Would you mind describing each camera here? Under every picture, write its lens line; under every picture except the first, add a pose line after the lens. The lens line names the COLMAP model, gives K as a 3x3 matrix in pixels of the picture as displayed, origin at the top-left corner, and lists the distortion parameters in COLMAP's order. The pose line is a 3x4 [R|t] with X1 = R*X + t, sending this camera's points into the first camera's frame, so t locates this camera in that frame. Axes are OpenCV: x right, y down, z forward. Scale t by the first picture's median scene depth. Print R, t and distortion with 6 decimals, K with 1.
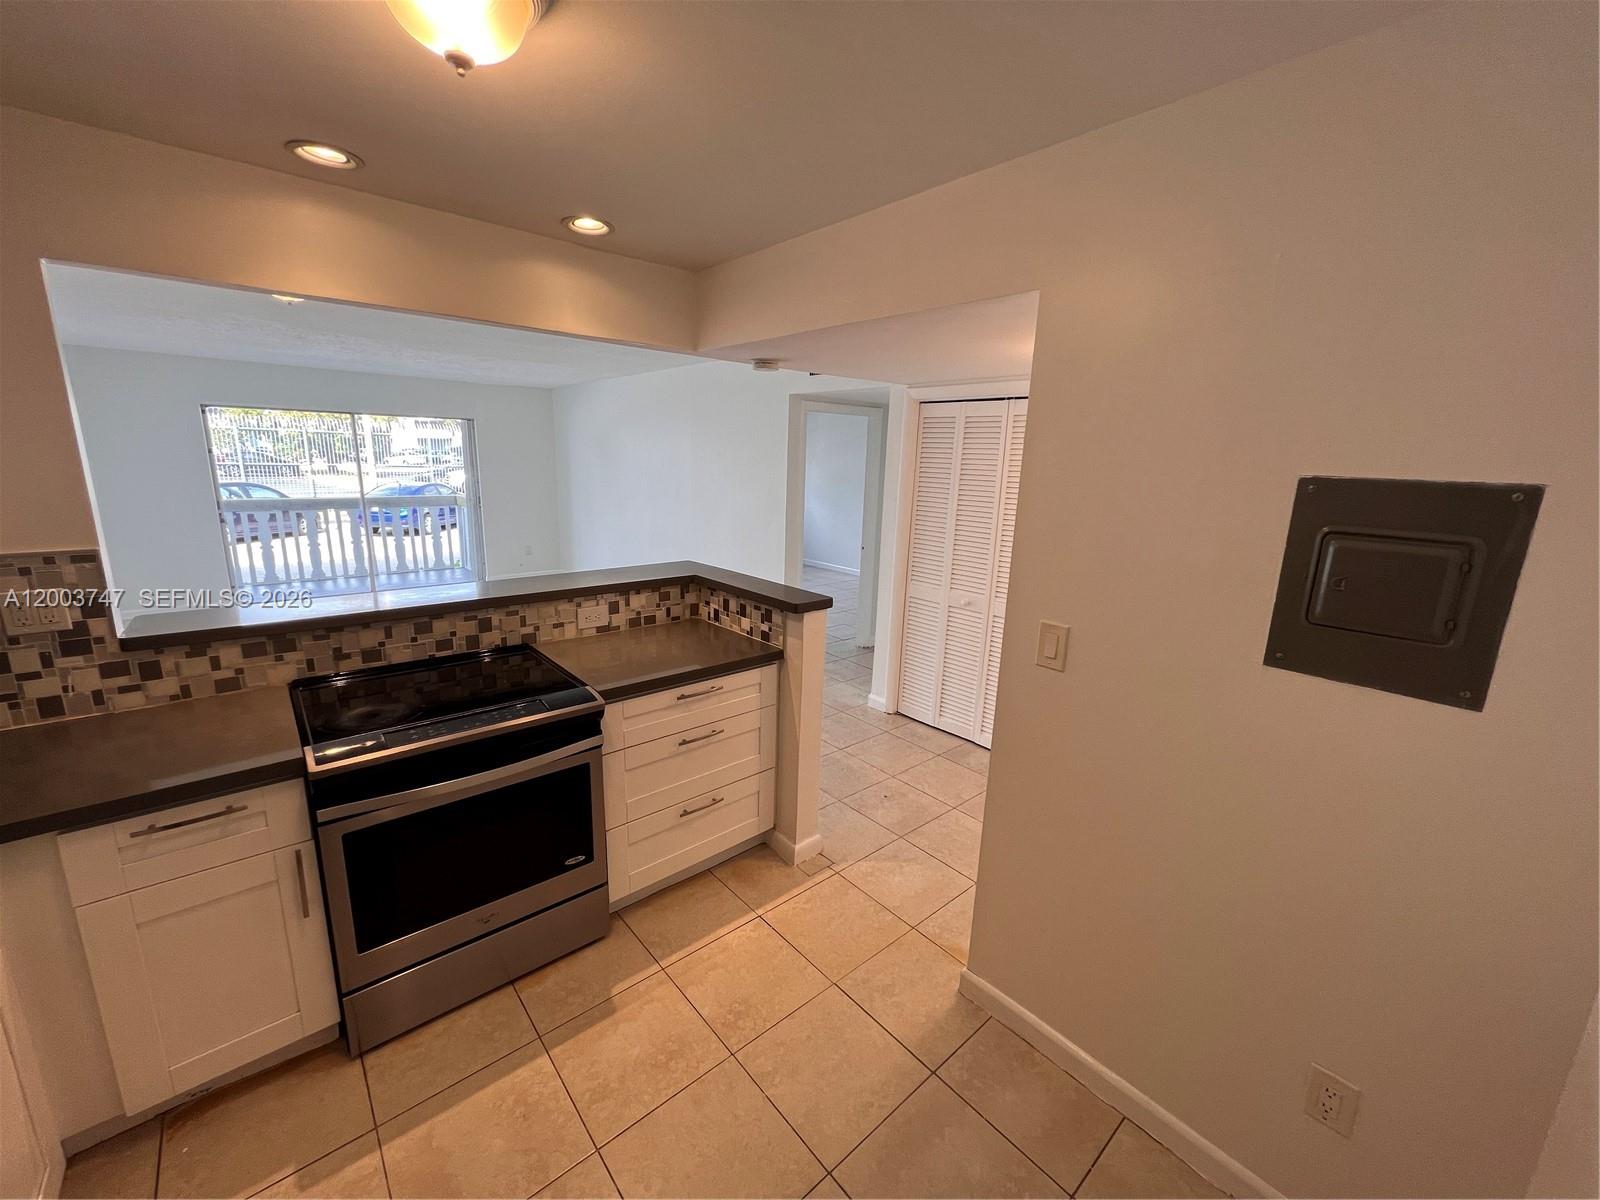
lens RADIAL K [[636.4, 0, 810.0], [0, 636.4, 598.8], [0, 0, 1]] dist [-0.001688, 0.000585]
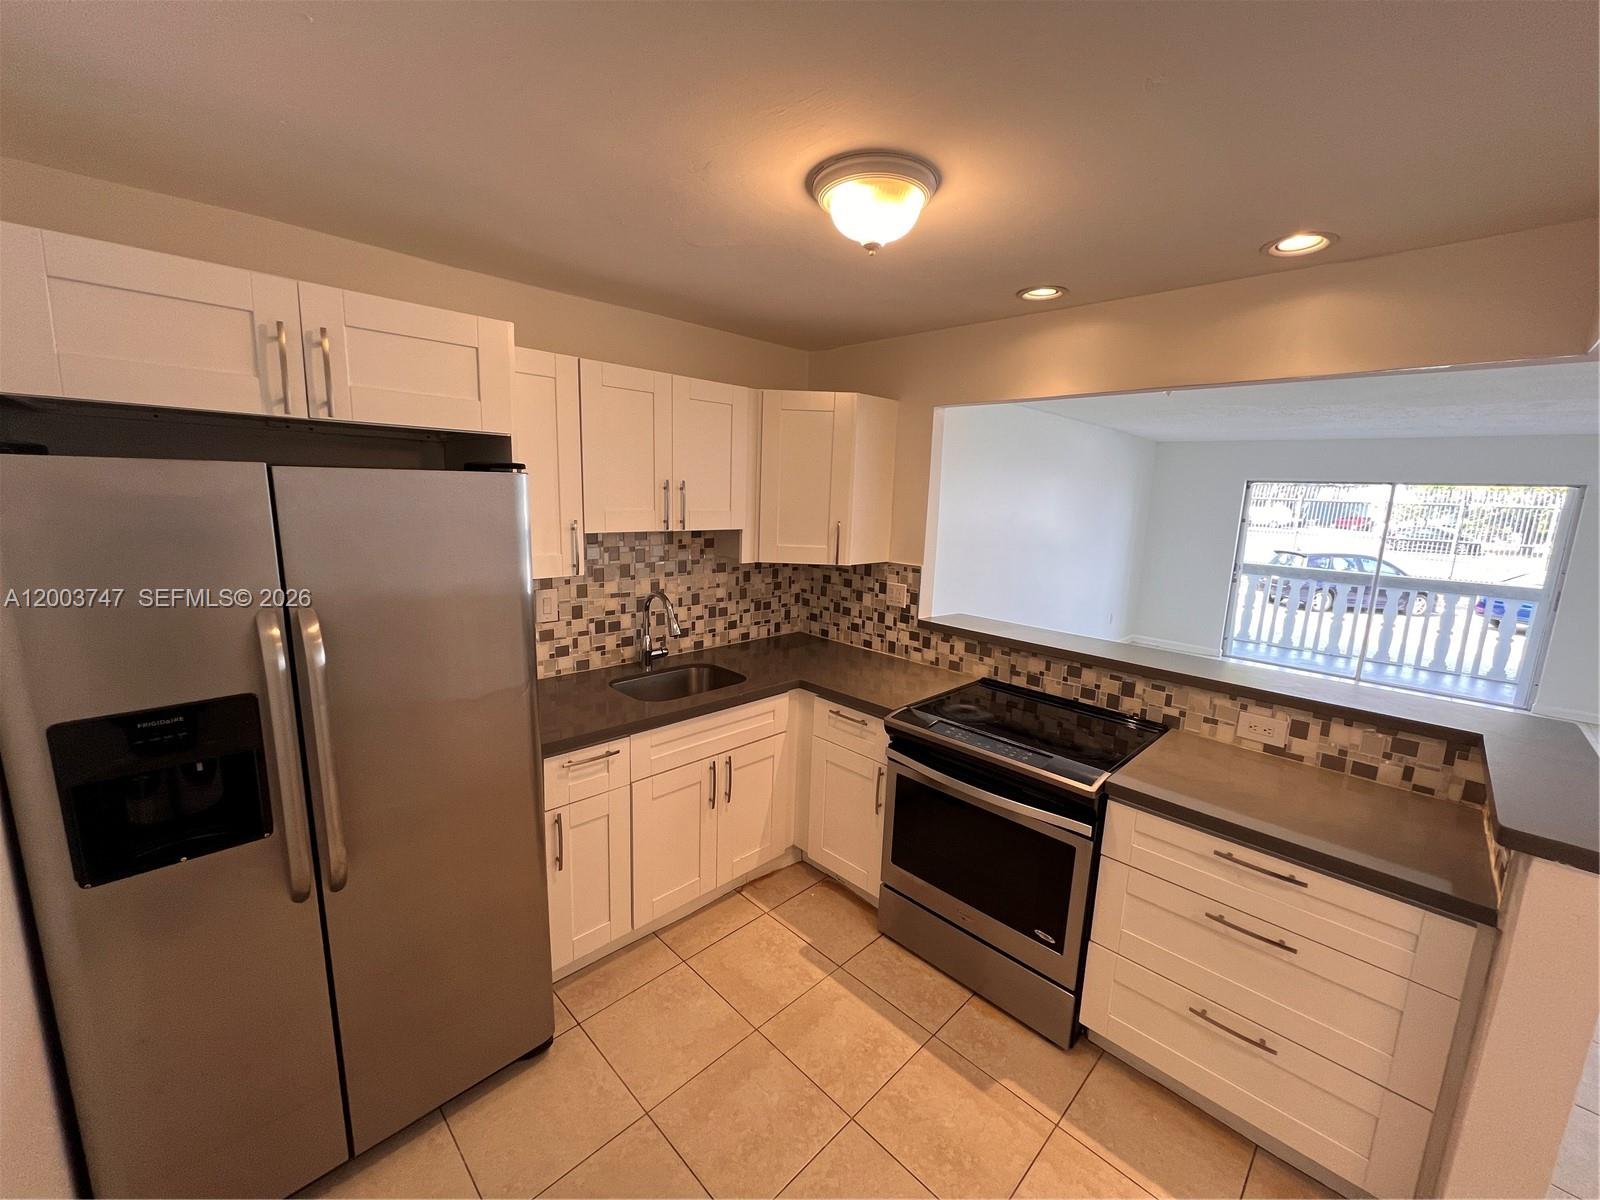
lens RADIAL K [[636.4, 0, 797.0], [0, 636.4, 602.1], [0, 0, 1]] dist [-0.001688, 0.000585]
pose [[0.062359, 0.147258, -0.987130, 0.472397], [-0.253889, 0.958859, 0.127002, -0.095613], [0.965221, 0.242702, 0.097180, 0.425903]]
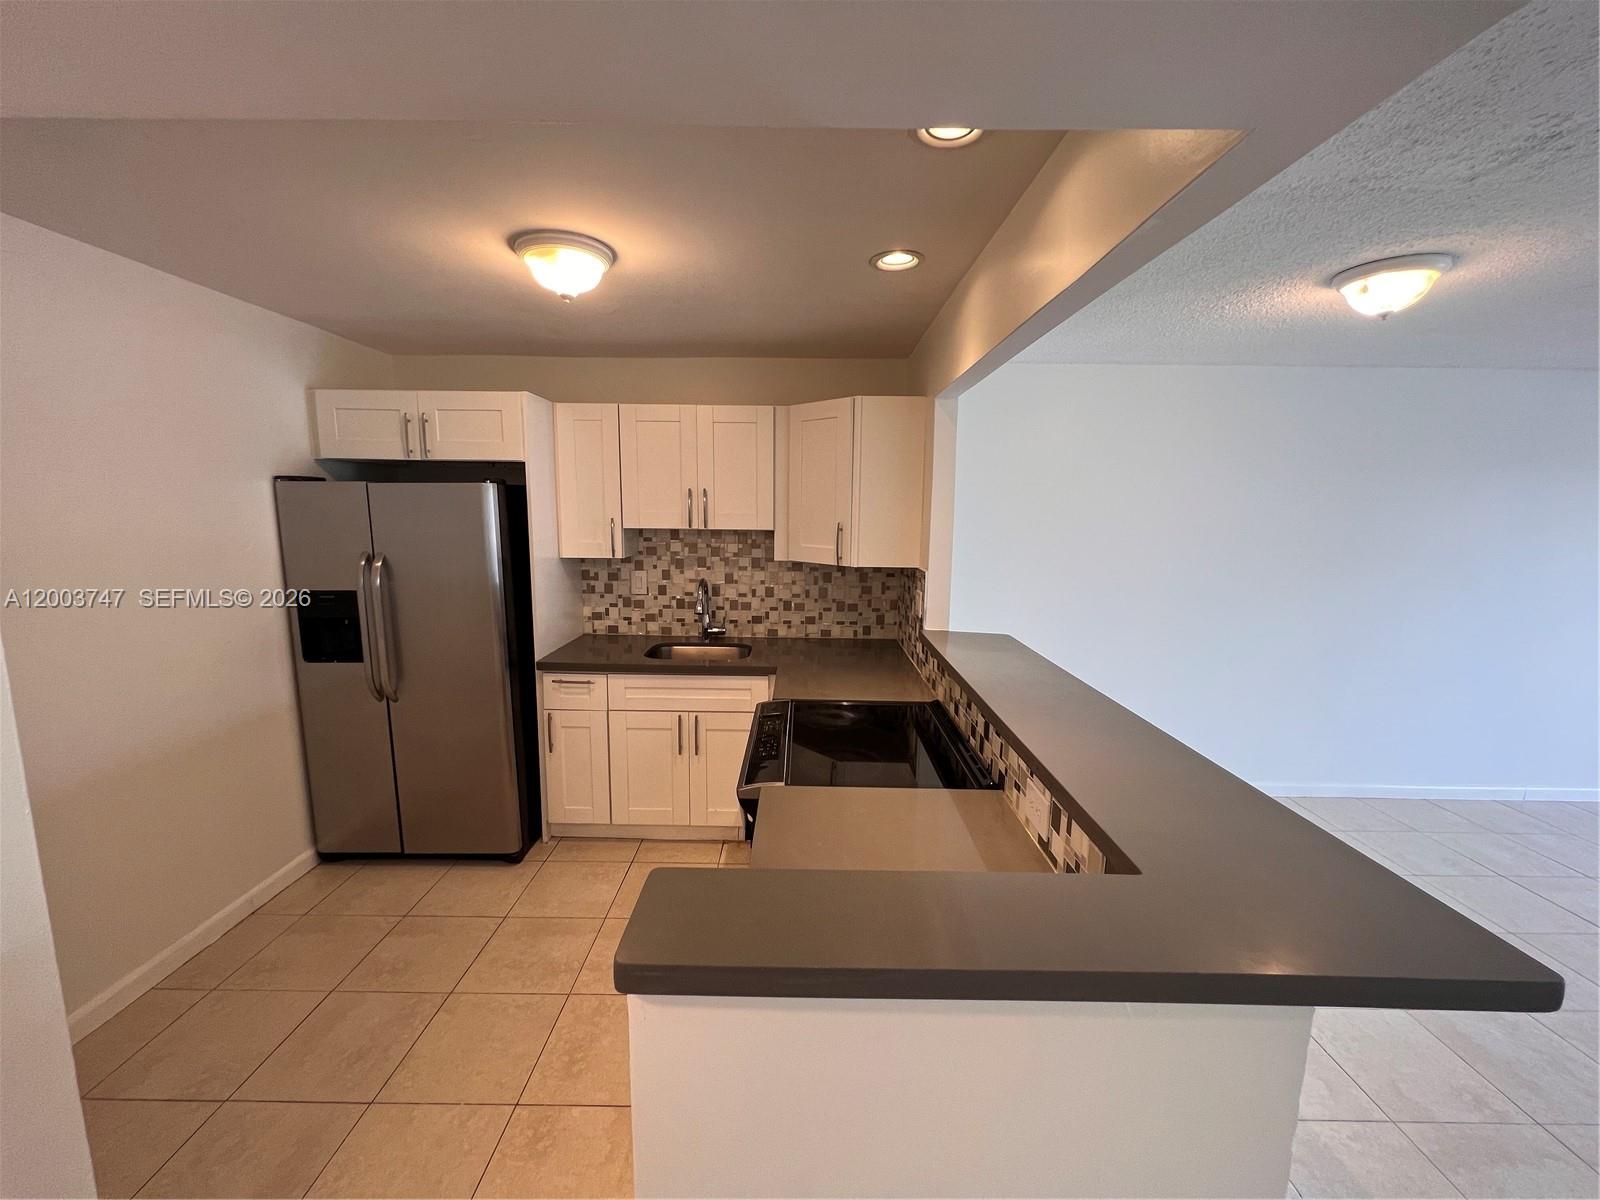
lens RADIAL K [[636.4, 0, 800.3], [0, 636.4, 600.3], [0, 0, 1]] dist [-0.001688, 0.000585]
pose [[-0.664502, 0.071670, -0.743842, 0.221212], [-0.198451, 0.942725, 0.268116, -0.304173], [0.720454, 0.325780, -0.612220, 1.430746]]
